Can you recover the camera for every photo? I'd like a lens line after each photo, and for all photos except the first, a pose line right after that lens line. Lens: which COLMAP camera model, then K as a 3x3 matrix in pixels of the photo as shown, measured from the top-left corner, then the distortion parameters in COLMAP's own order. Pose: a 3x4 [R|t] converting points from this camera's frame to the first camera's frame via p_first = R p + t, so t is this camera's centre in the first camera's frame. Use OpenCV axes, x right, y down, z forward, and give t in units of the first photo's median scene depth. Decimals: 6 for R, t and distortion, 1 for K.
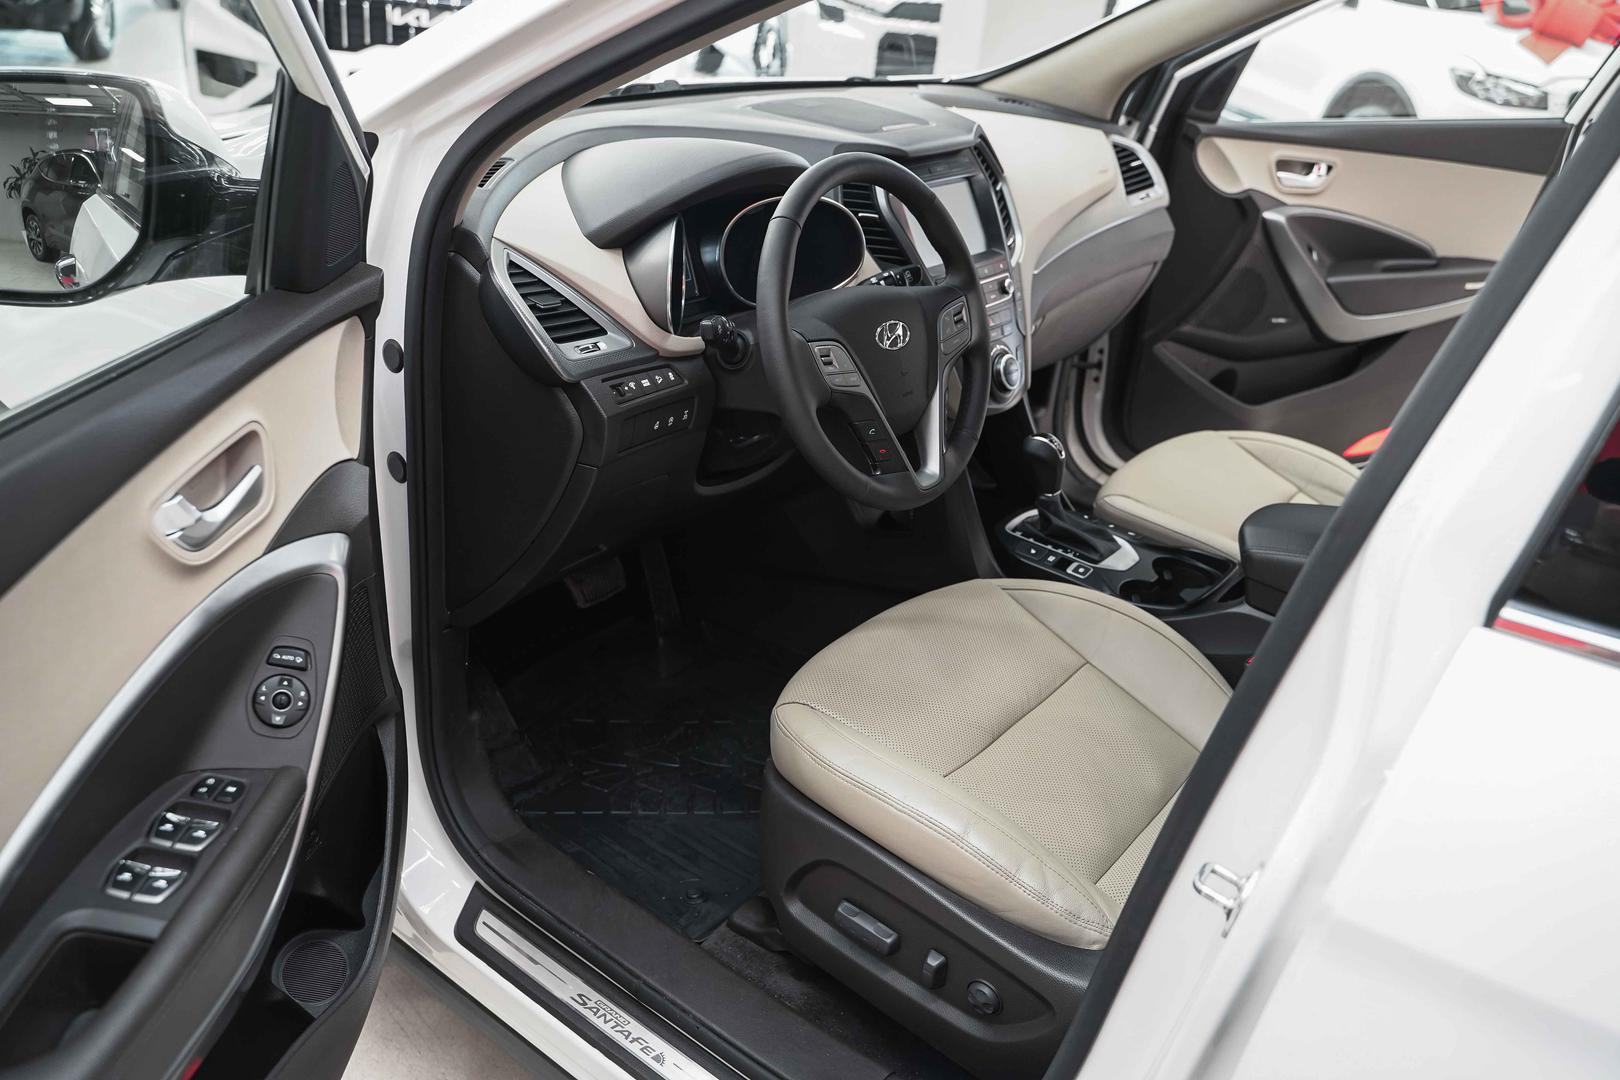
lens RADIAL K [[1305.1, 0, 821.1], [0, 1305.1, 517.3], [0, 0, 1]] dist [0.002242, 0.001761]
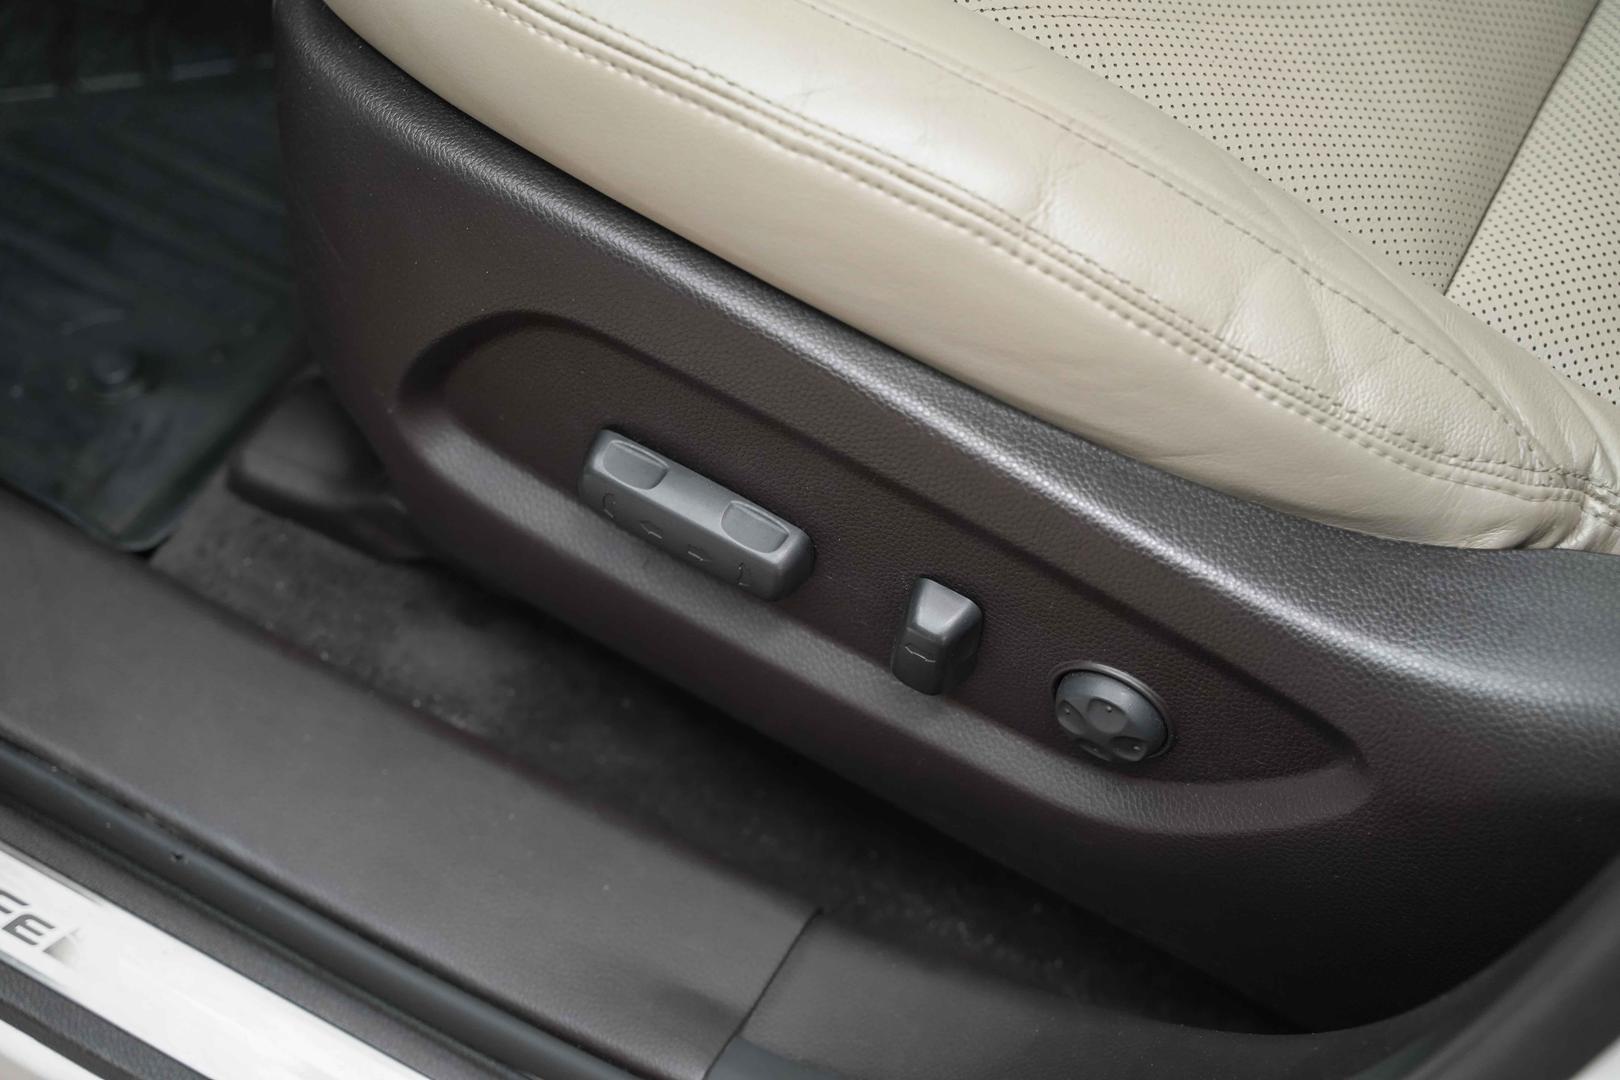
lens RADIAL K [[2795.7, 0, 810.0], [0, 2795.7, 540.0], [0, 0, 1]] dist [0.007404, -0.025002]
pose [[0.987680, -0.118039, 0.102739, -0.005718], [0.058174, 0.886430, 0.459192, 0.028538], [-0.145273, -0.447558, 0.882376, 0.421086]]
